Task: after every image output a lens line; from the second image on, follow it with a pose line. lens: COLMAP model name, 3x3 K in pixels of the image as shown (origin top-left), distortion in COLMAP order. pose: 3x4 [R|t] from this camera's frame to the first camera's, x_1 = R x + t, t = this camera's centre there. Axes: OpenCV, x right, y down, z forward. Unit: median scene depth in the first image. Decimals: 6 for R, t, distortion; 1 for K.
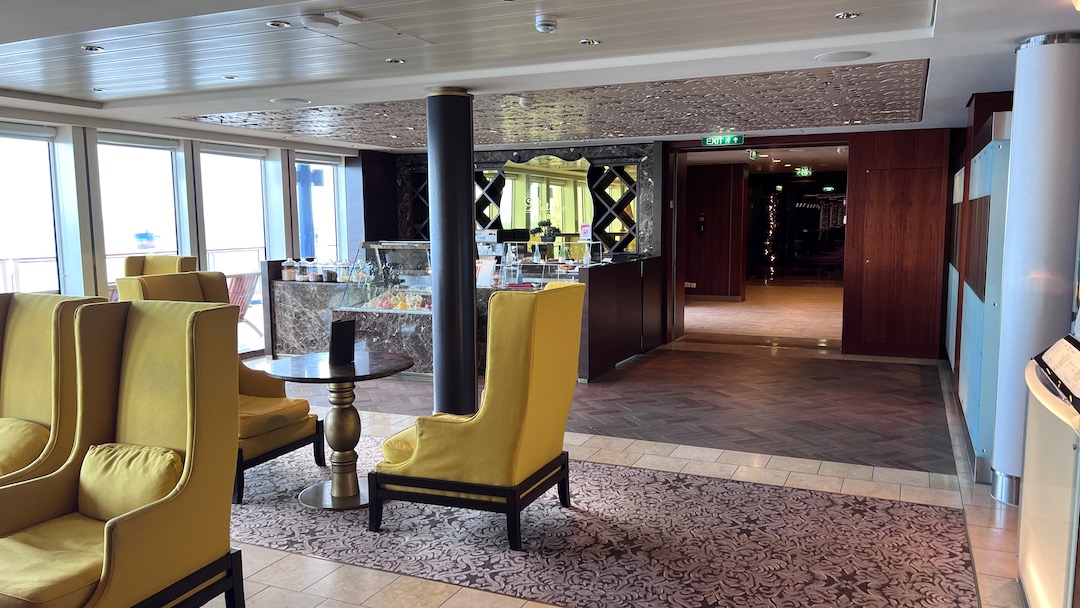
lens RADIAL K [[816.7, 0, 544.8], [0, 816.7, 308.5], [0, 0, 1]] dist [0.004650, -0.005738]
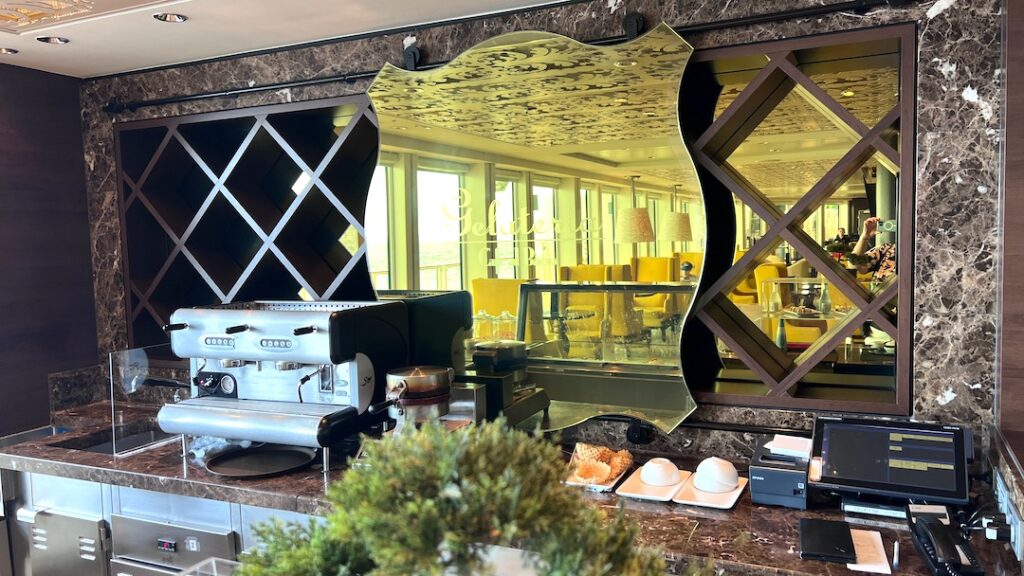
lens RADIAL K [[774.4, 0, 508.3], [0, 774.4, 290.0], [0, 0, 1]] dist [0.004650, -0.005738]
pose [[0.999635, -0.014830, -0.022603, 0.003462], [0.013686, 0.998658, -0.049948, -0.092940], [0.023314, 0.049621, 0.998496, 0.776501]]
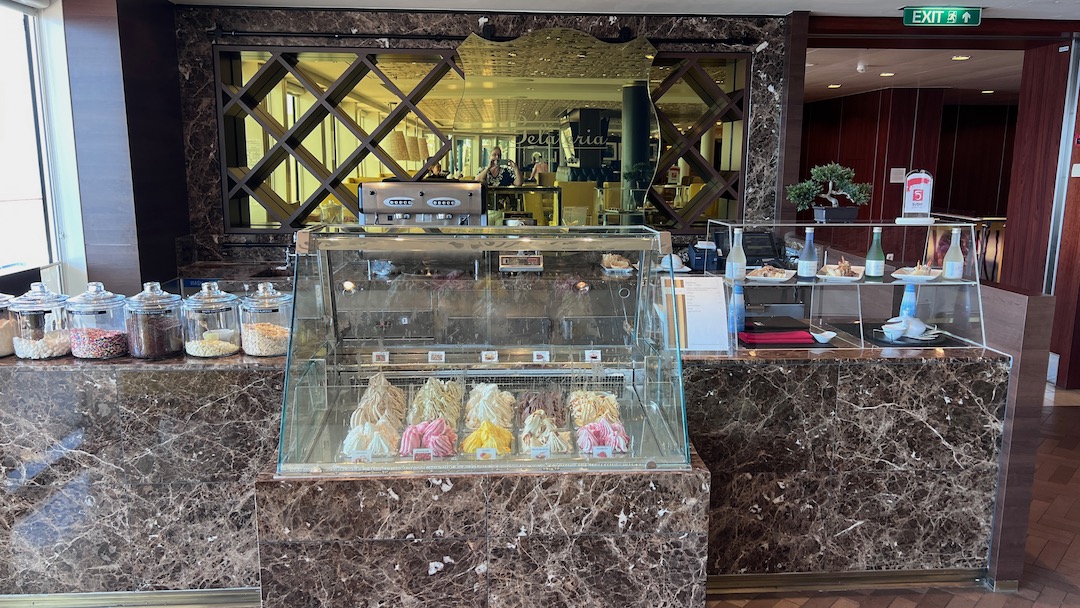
lens RADIAL K [[816.7, 0, 536.6], [0, 816.7, 311.0], [0, 0, 1]] dist [0.004650, -0.005738]
pose [[0.889307, -0.068819, 0.452103, -0.247759], [0.037126, 0.996214, 0.078615, -0.062255], [-0.455801, -0.053128, 0.888495, 0.592728]]
